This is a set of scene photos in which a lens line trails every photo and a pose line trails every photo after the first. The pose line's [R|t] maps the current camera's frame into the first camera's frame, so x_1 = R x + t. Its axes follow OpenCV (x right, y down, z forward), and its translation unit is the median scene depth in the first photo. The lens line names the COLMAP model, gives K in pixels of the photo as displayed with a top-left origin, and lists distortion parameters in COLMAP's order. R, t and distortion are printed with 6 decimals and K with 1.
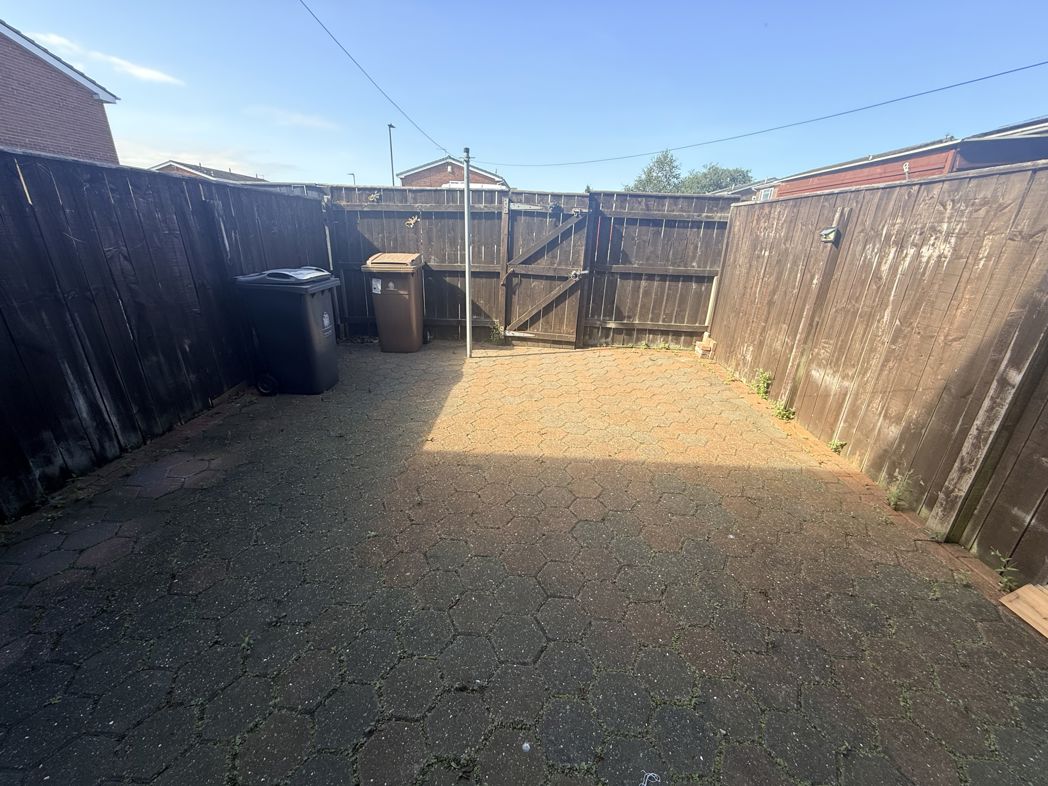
lens RADIAL K [[416.5, 0, 518.8], [0, 416.5, 391.4], [0, 0, 1]] dist [-0.000001, -0.000114]
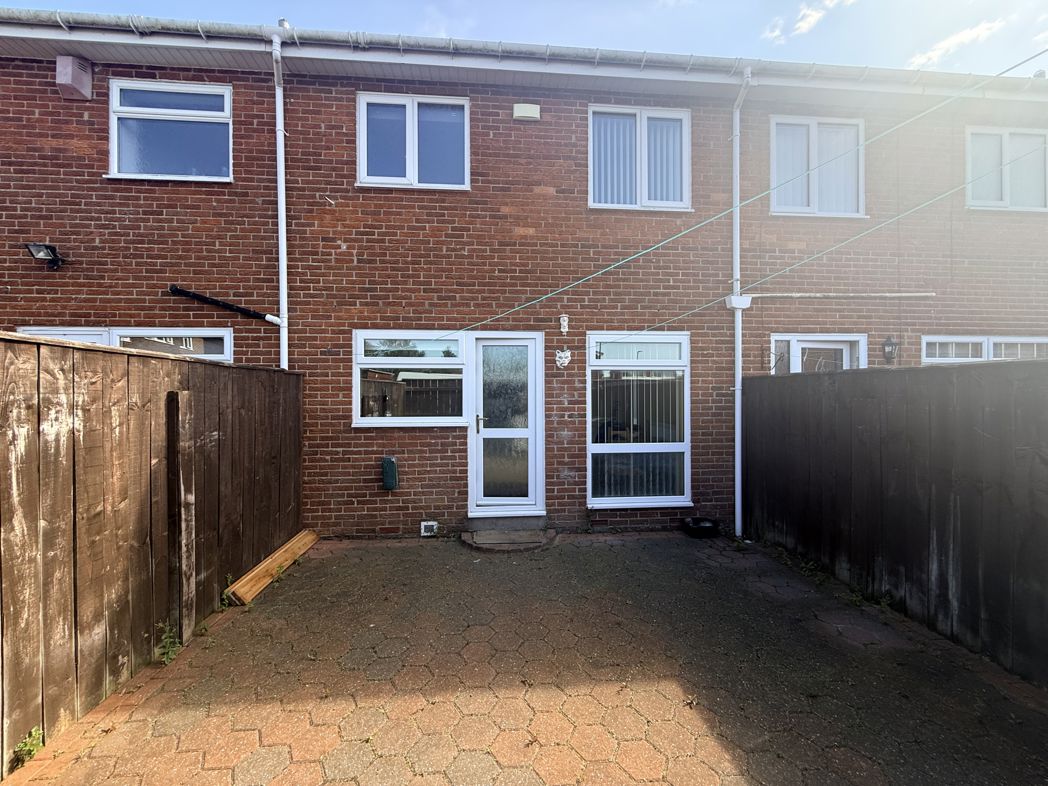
lens RADIAL K [[416.5, 0, 518.8], [0, 416.5, 391.4], [0, 0, 1]] dist [-0.000001, -0.000114]
pose [[-0.992062, -0.031544, -0.121728, 0.211590], [-0.071859, 0.936610, 0.342927, -0.736257], [0.103194, 0.348952, -0.931442, 1.806667]]
